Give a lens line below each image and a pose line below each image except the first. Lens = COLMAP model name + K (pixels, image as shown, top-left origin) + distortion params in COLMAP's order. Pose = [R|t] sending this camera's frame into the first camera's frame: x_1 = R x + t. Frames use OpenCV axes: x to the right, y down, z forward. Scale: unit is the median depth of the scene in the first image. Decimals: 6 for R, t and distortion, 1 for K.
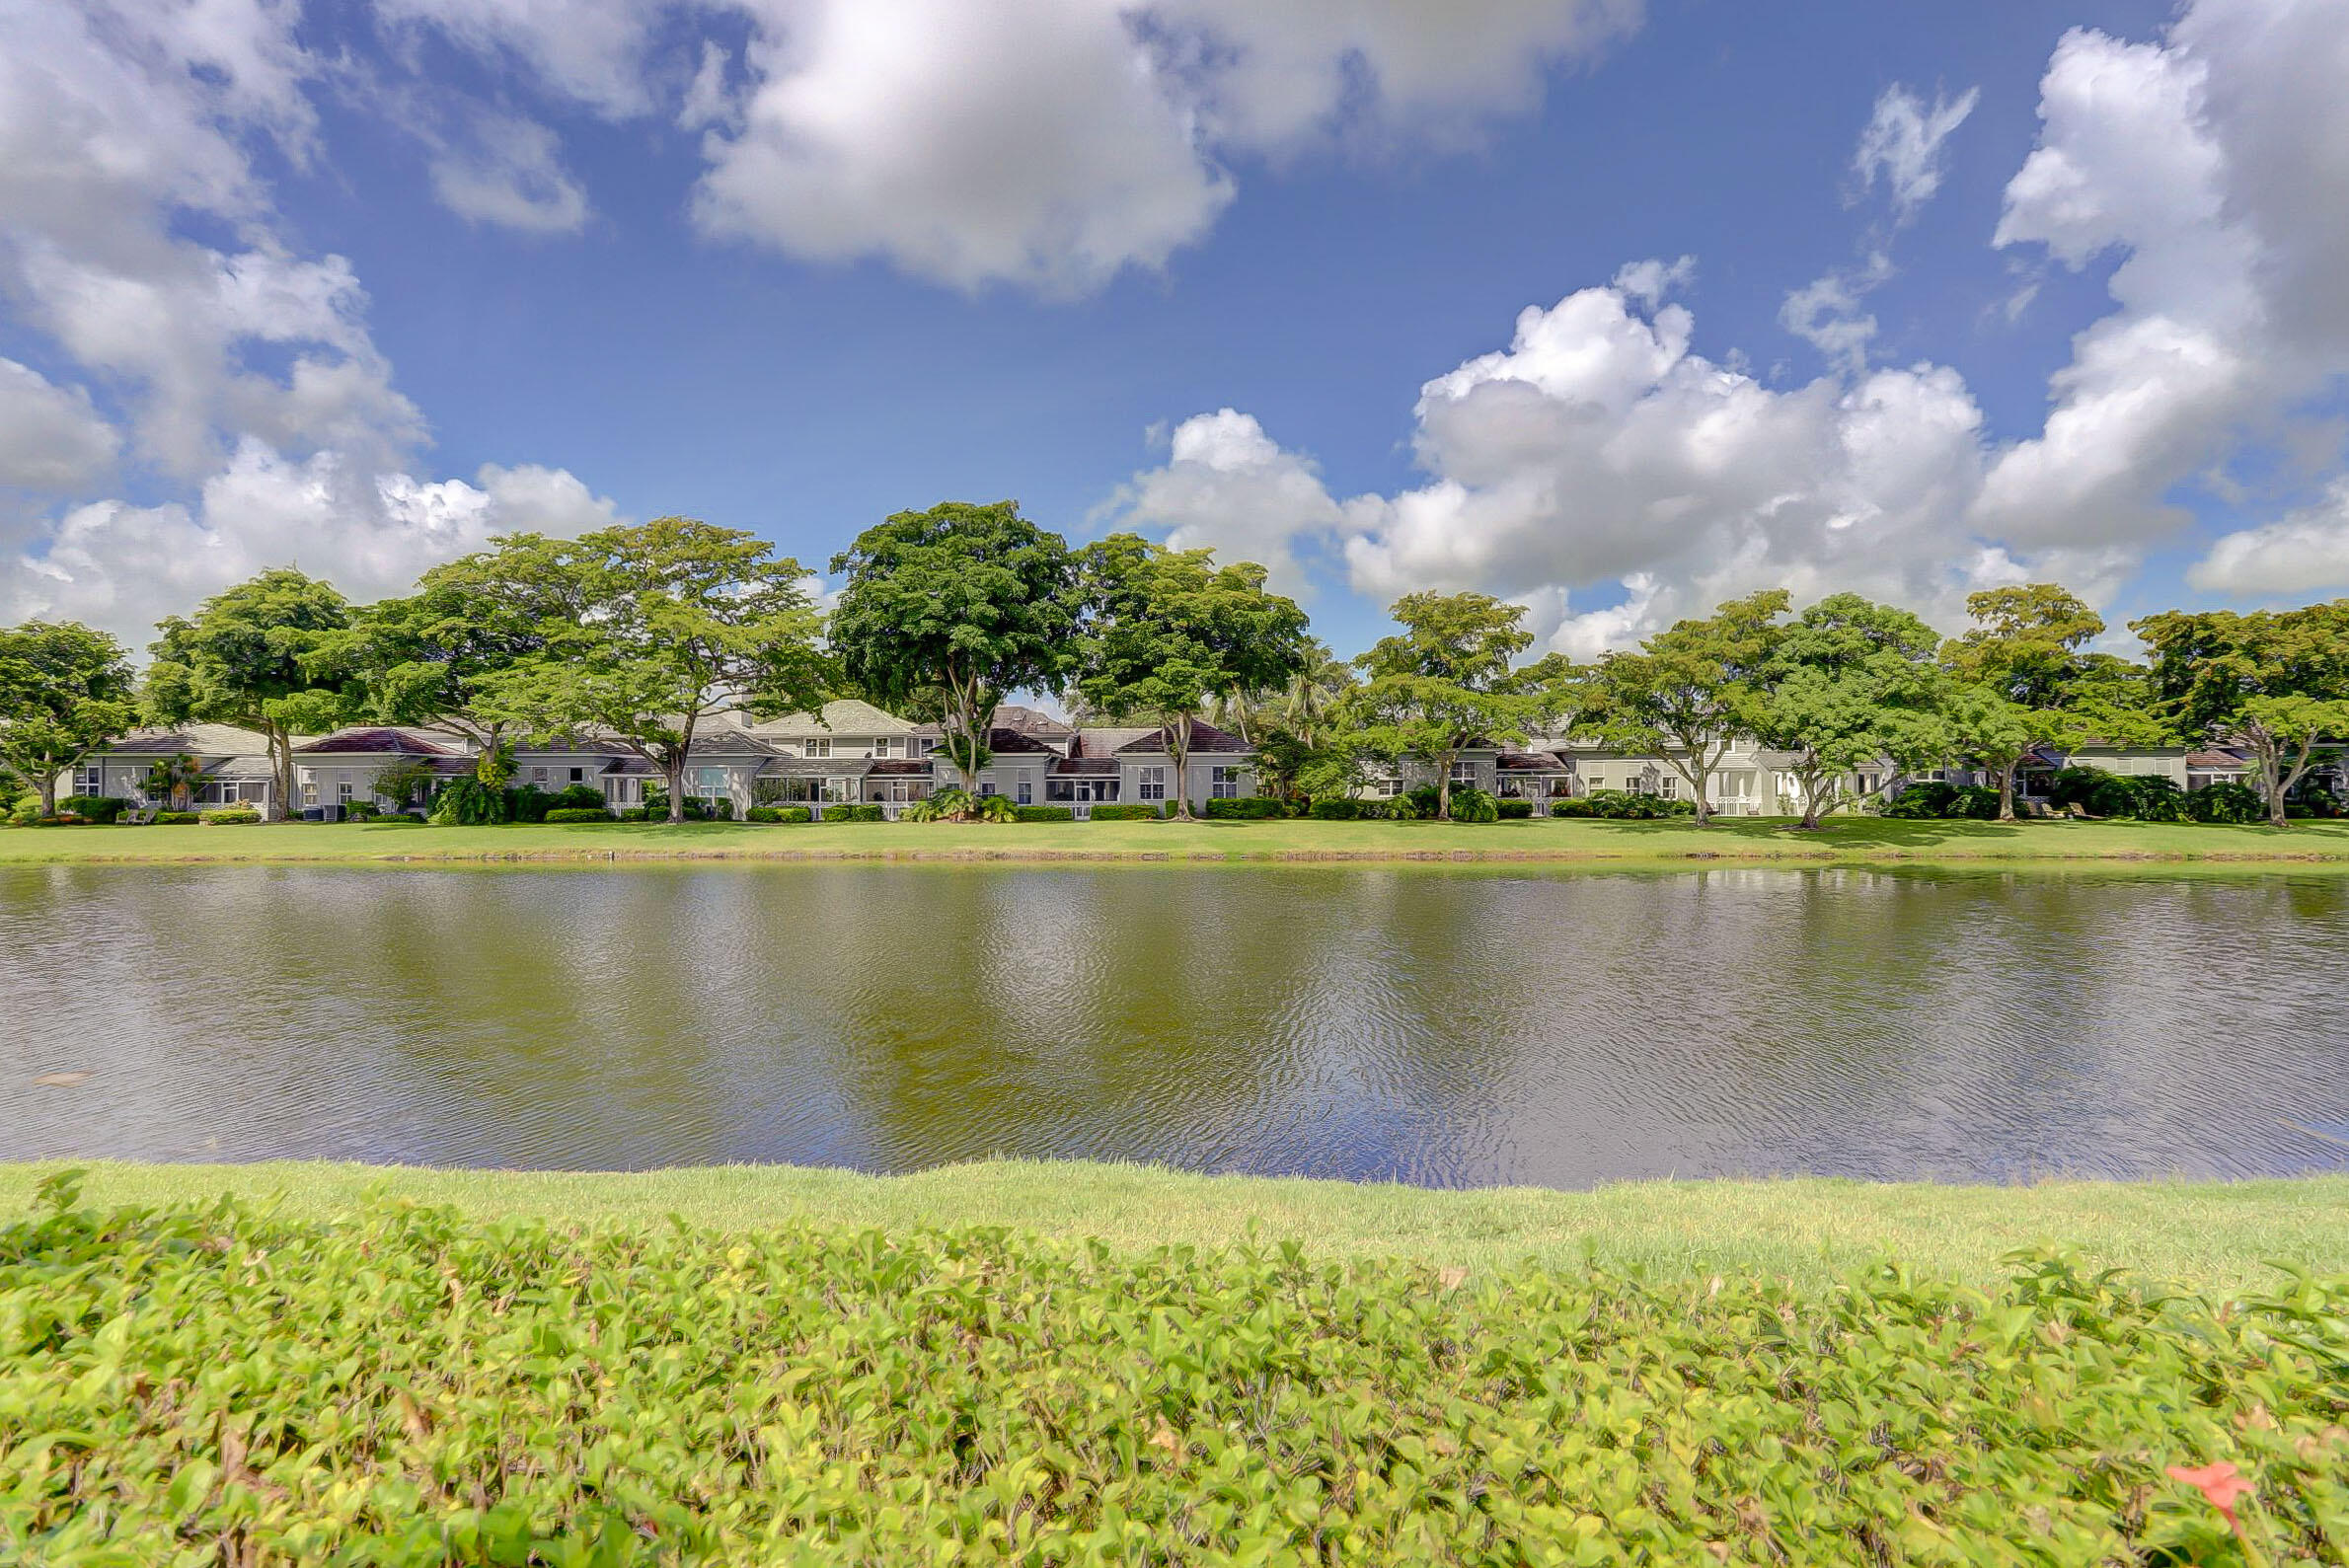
lens RADIAL K [[1122.7, 0, 1188.3], [0, 1122.7, 790.1], [0, 0, 1]] dist [-0.016504, 0.001363]
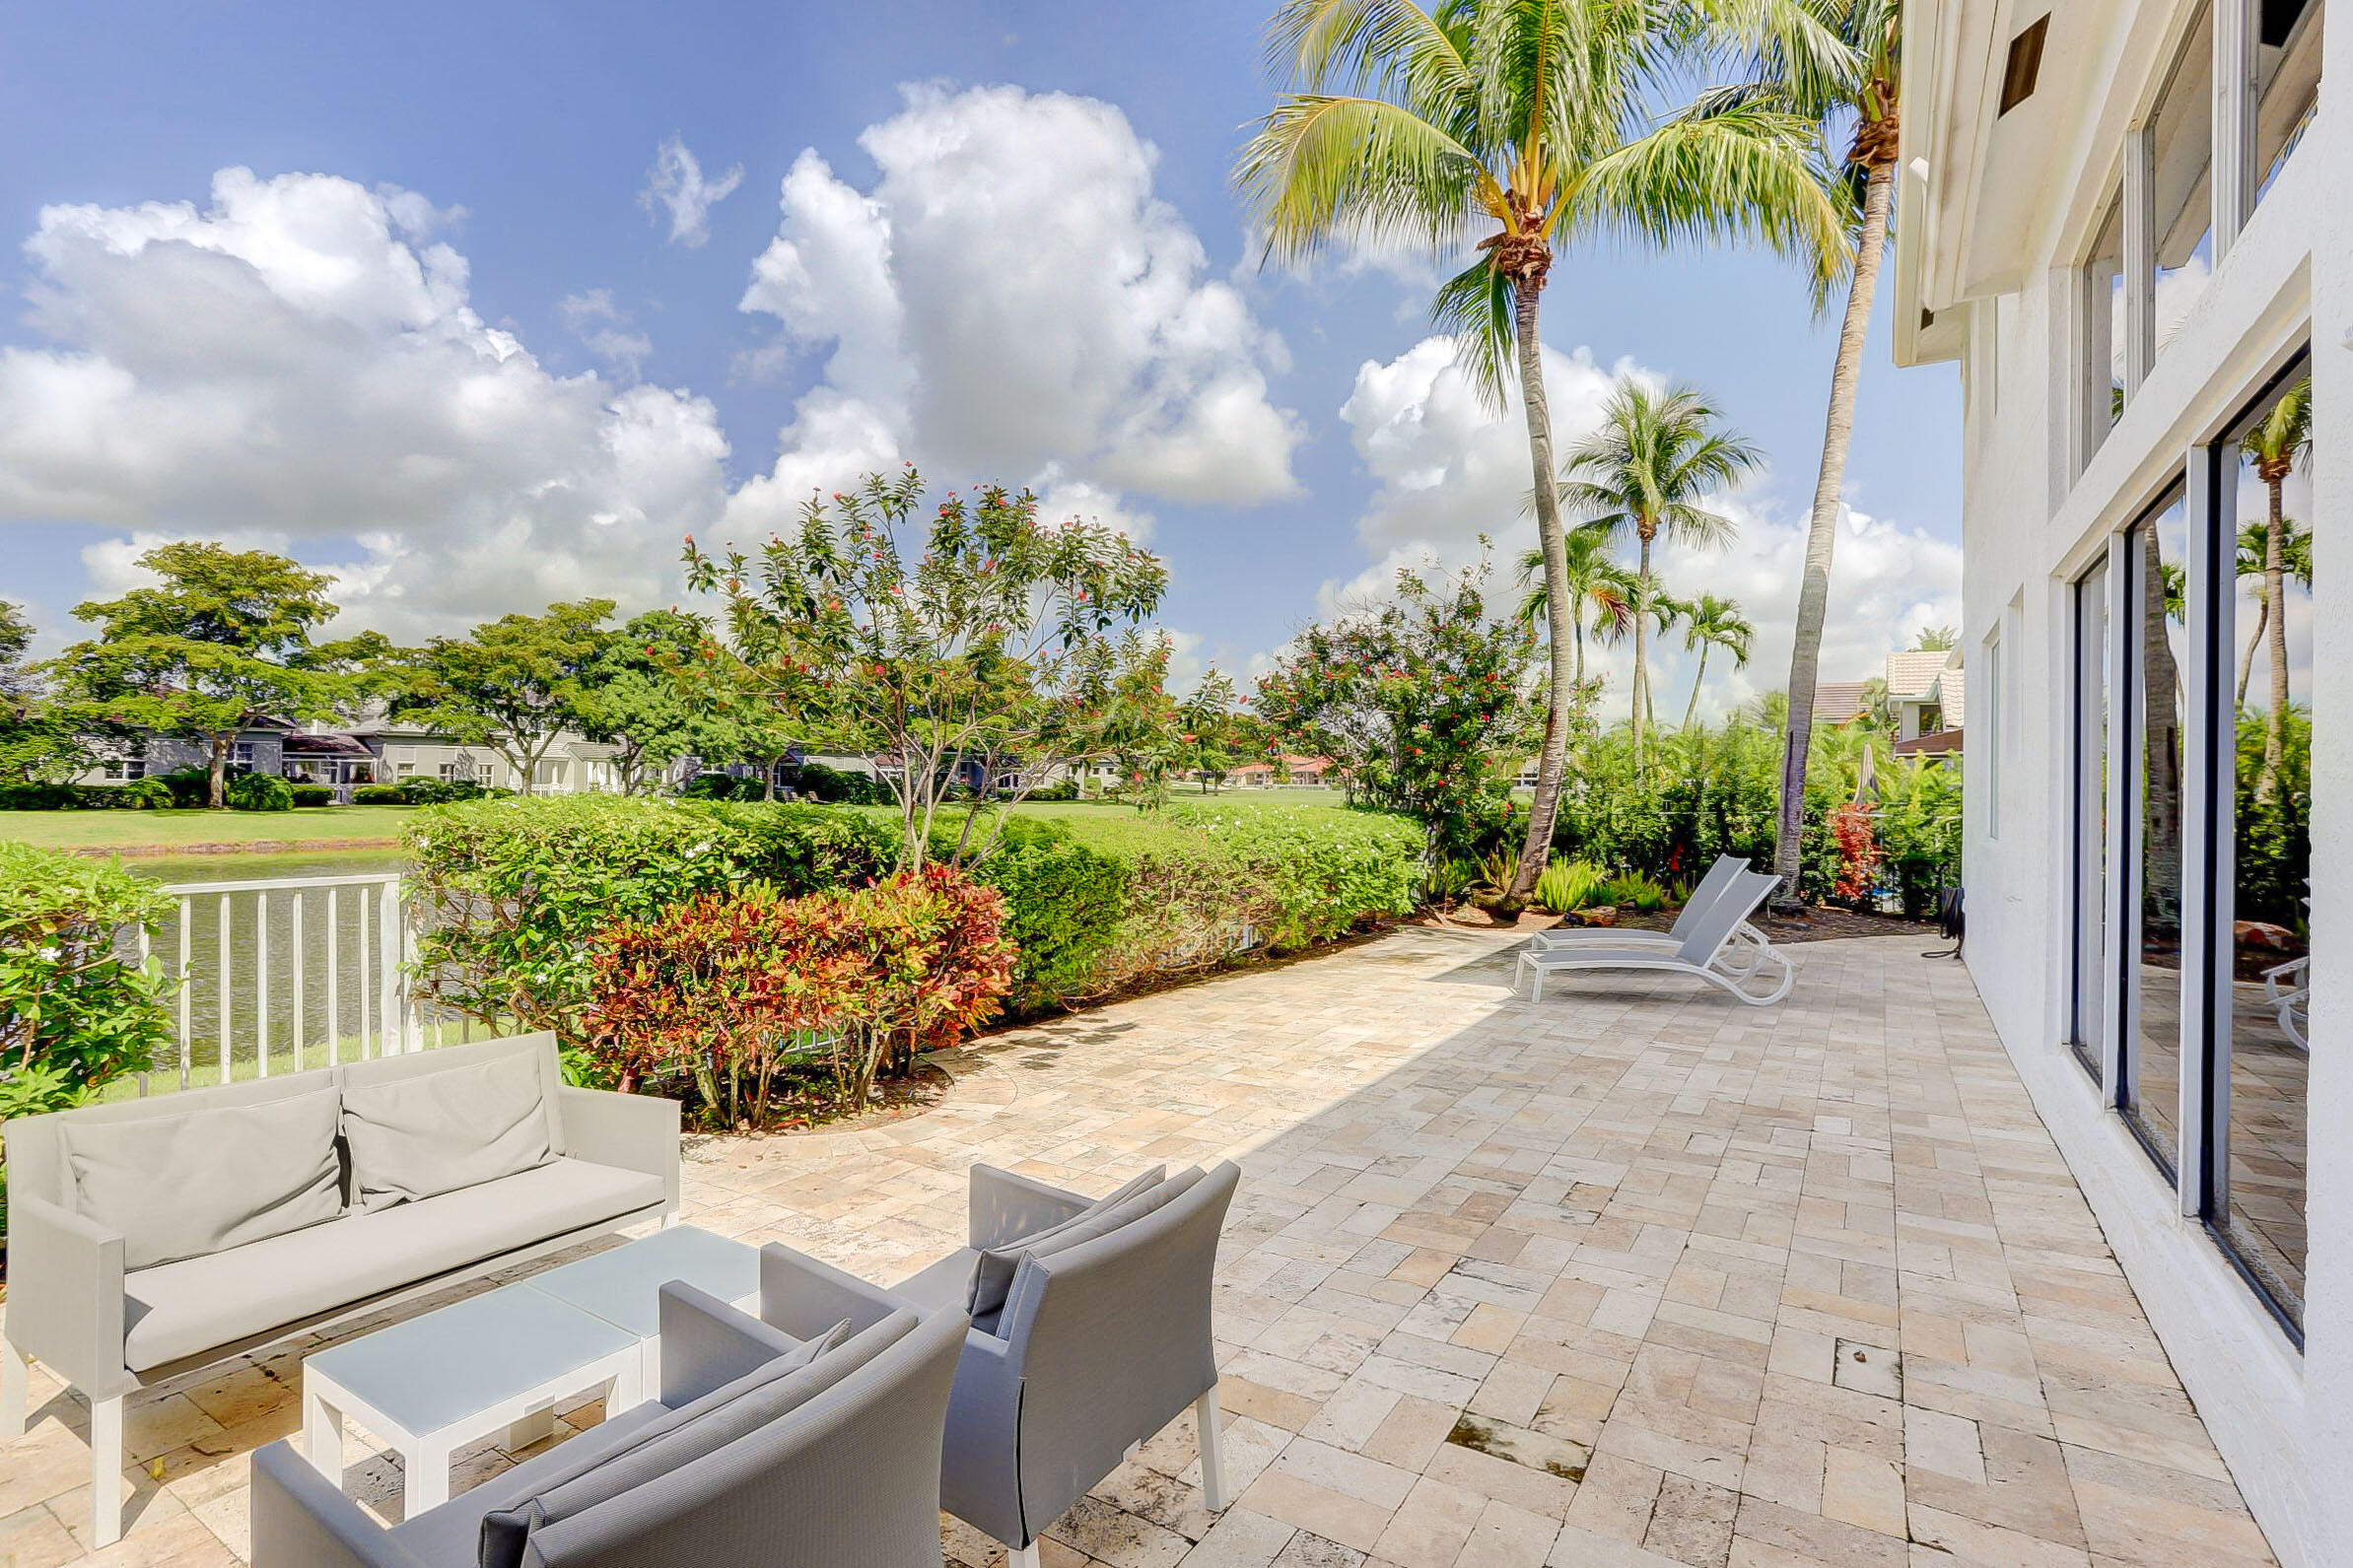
lens RADIAL K [[1124.6, 0, 1190.3], [0, 1124.6, 790.1], [0, 0, 1]] dist [-0.016504, 0.001363]
pose [[0.528554, 0.002733, 0.848895, -0.096801], [-0.010485, 0.999940, 0.003309, 0.001551], [-0.848835, -0.010649, 0.528551, -0.078778]]
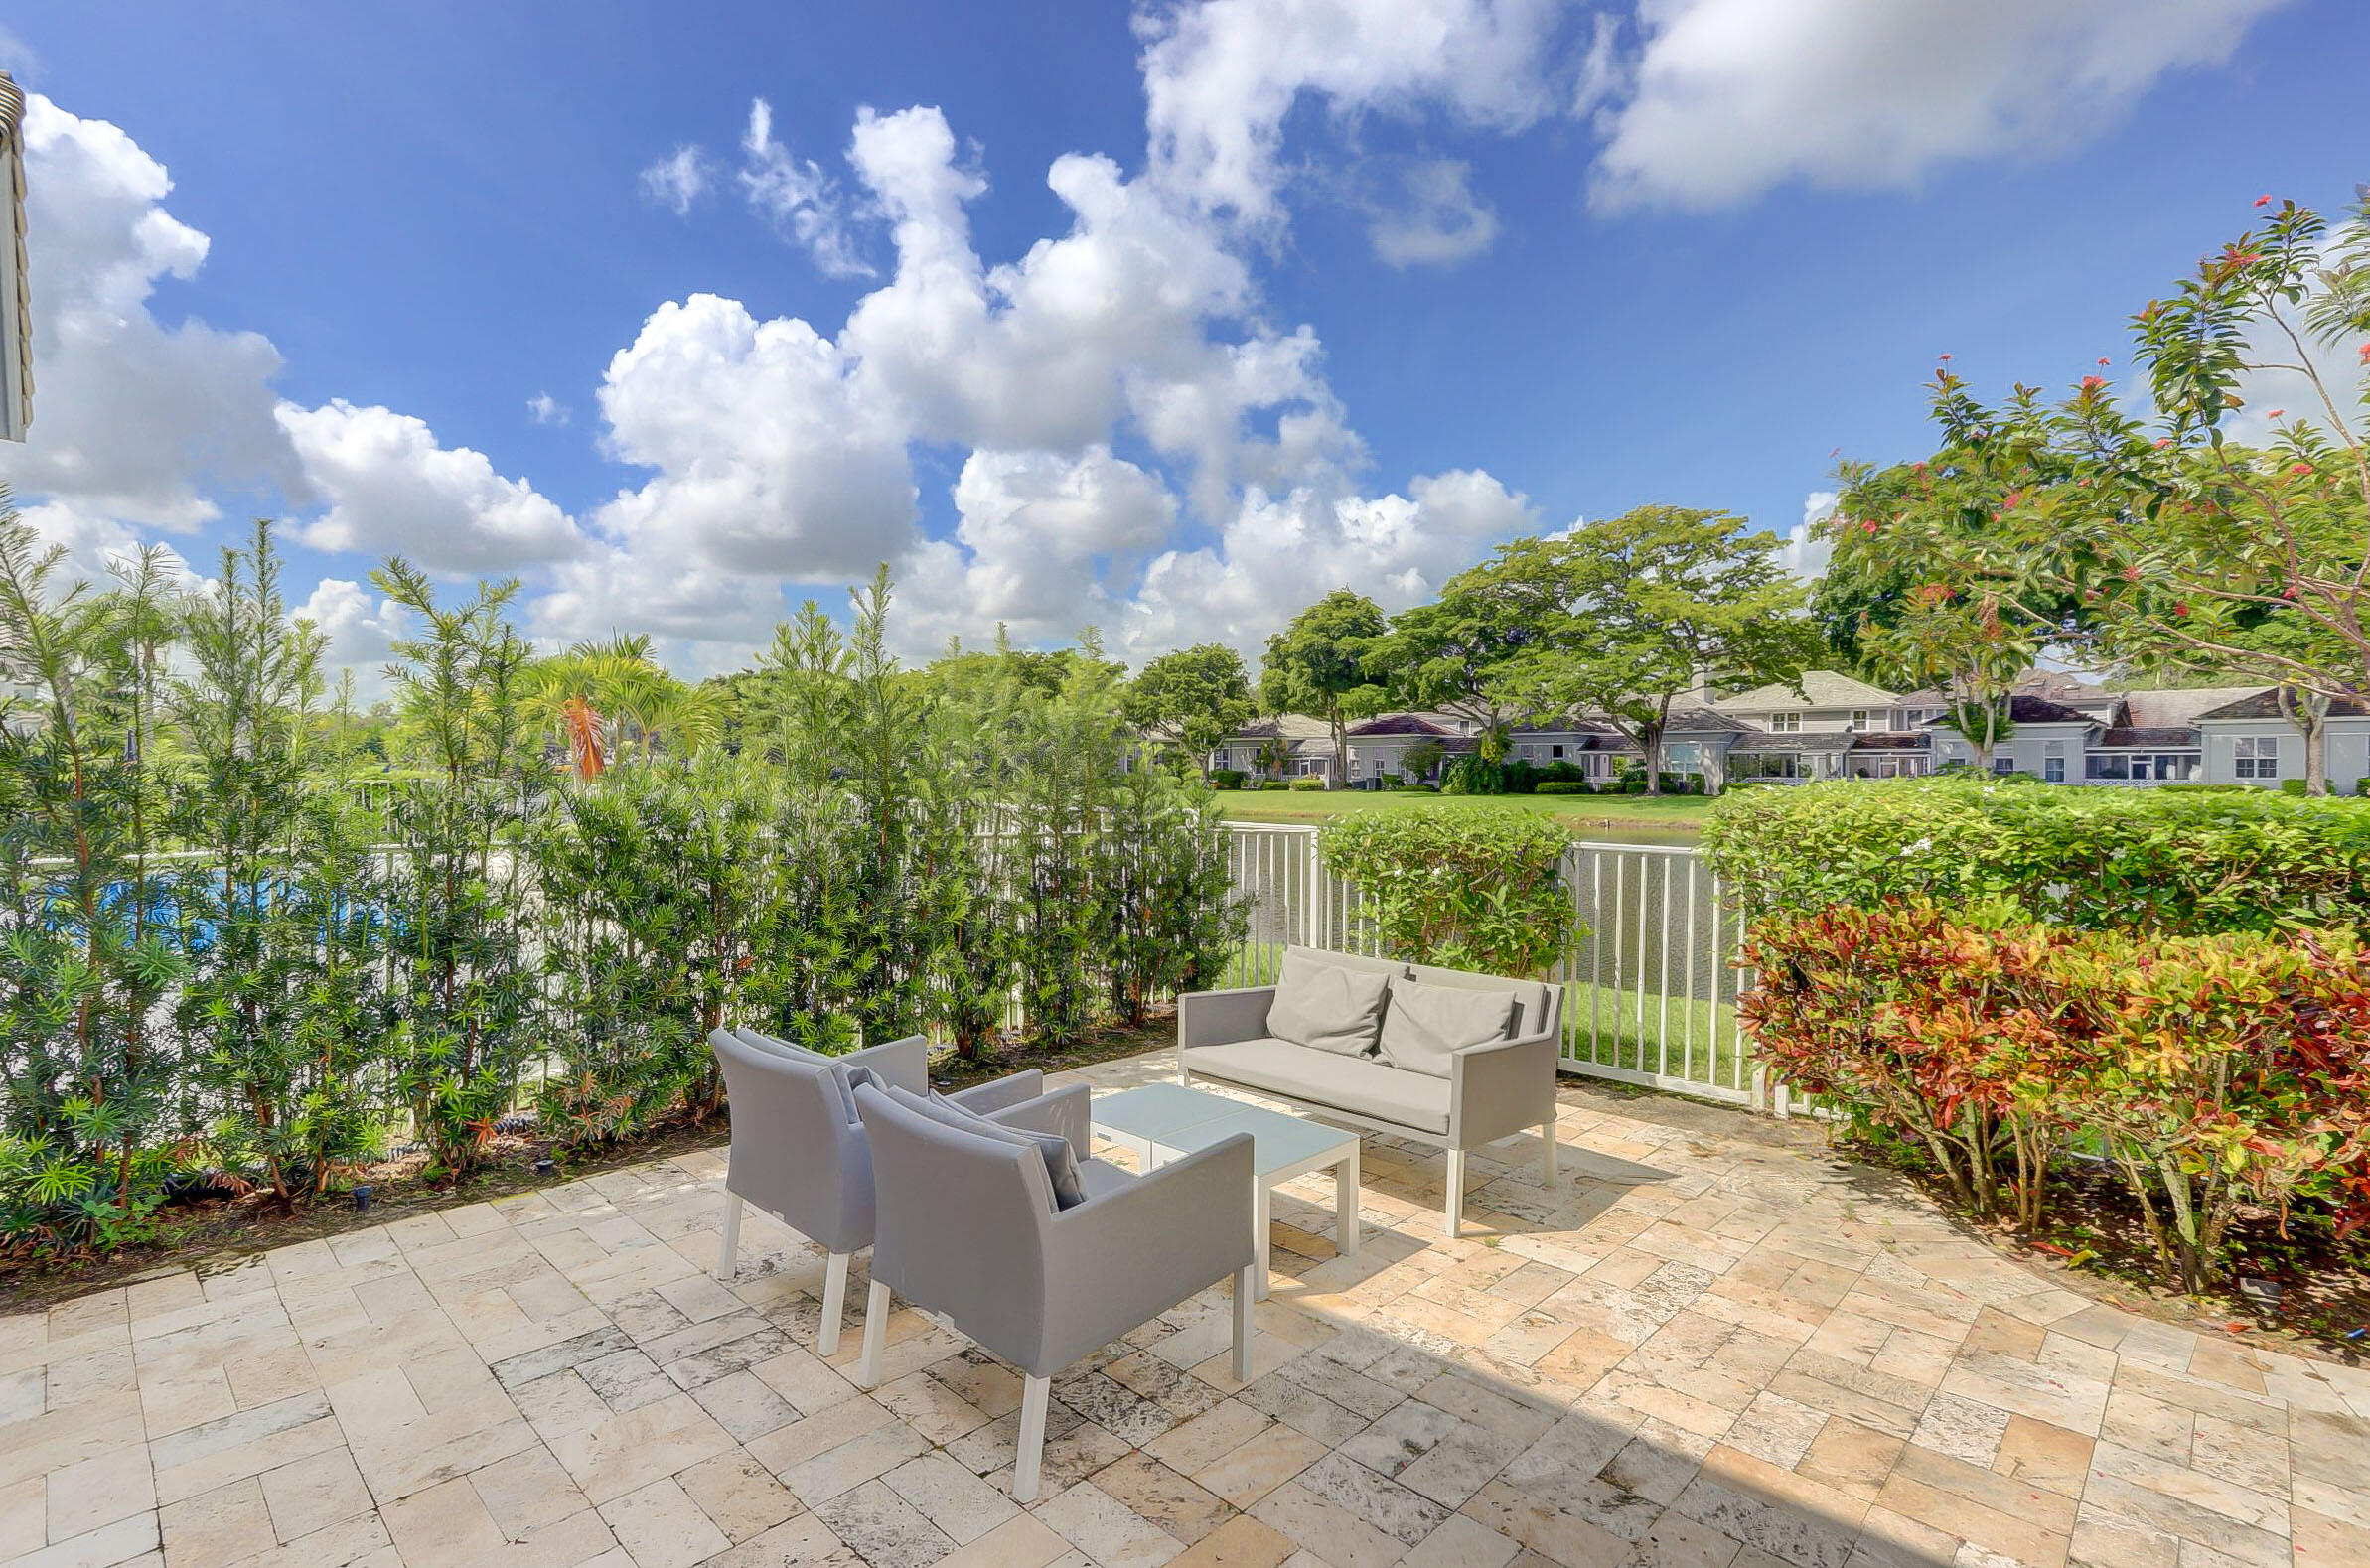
lens RADIAL K [[1148.7, 0, 1179.5], [0, 1148.7, 790.0], [0, 0, 1]] dist [-0.066168, 0.029489]
pose [[0.720664, 0.015796, -0.693105, -0.037010], [-0.001825, 0.999780, 0.020887, 0.001857], [0.693282, -0.013788, 0.720534, -0.082492]]
